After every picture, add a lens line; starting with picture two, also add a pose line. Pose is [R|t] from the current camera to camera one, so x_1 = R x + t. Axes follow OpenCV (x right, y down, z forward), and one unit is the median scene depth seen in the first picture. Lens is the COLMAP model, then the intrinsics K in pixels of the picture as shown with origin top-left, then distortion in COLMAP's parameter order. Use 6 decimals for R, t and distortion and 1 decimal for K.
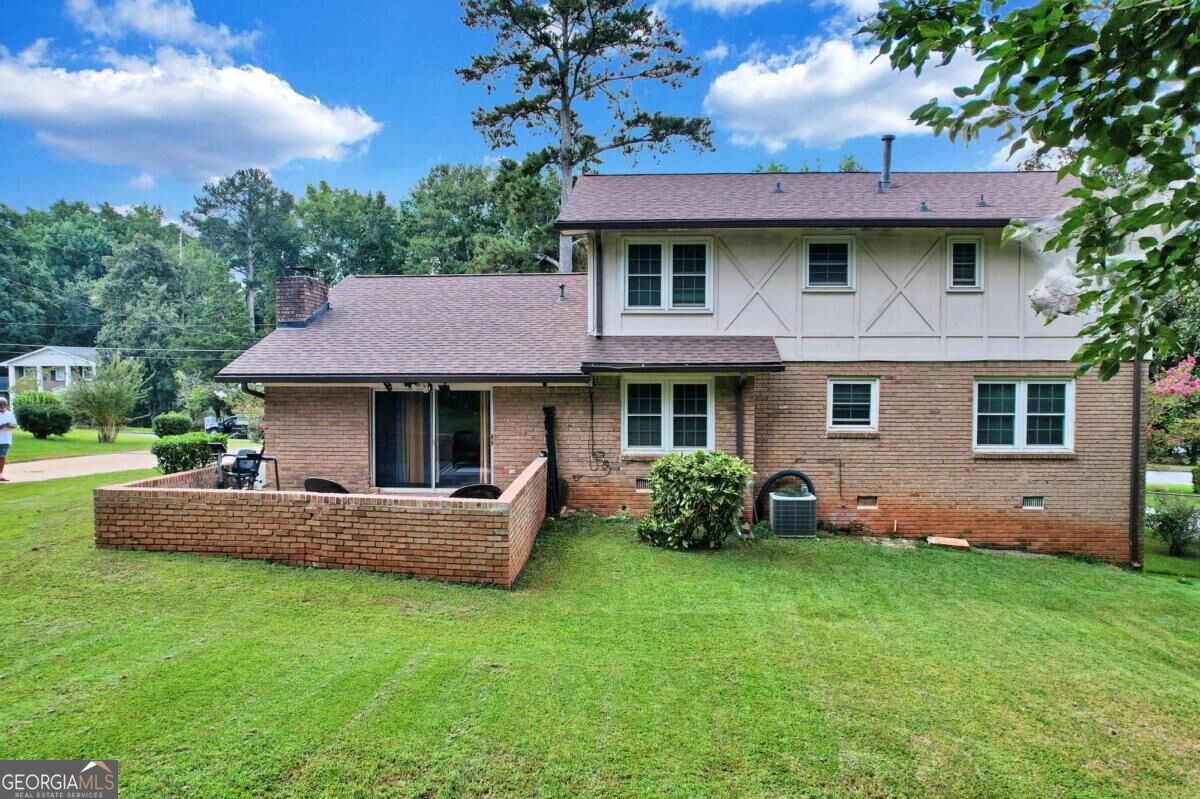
lens RADIAL K [[765.1, 0, 603.6], [0, 765.1, 404.3], [0, 0, 1]] dist [-0.076028, 0.069188]
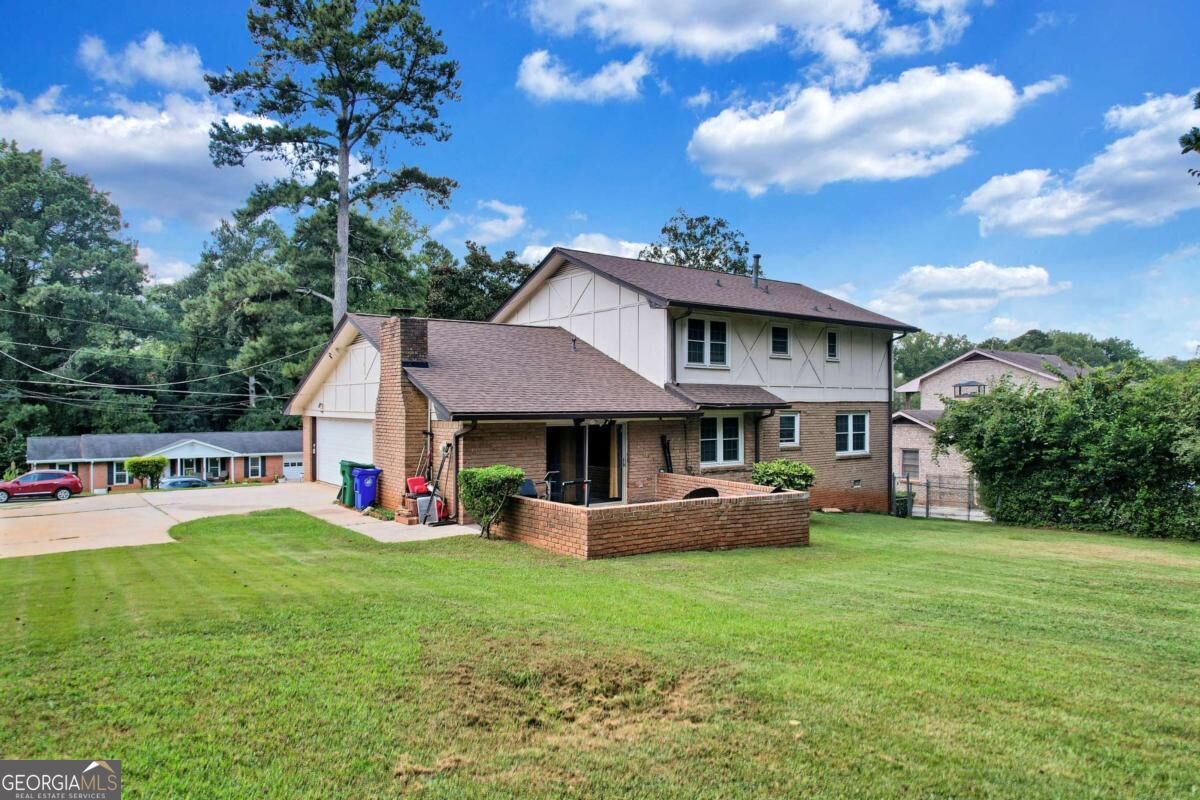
lens RADIAL K [[765.1, 0, 603.6], [0, 765.1, 404.8], [0, 0, 1]] dist [-0.076028, 0.069188]
pose [[0.758953, 0.000944, 0.651145, -1.013515], [0.027401, 0.999067, -0.033387, -0.008542], [-0.650568, 0.043182, 0.758219, 0.042889]]
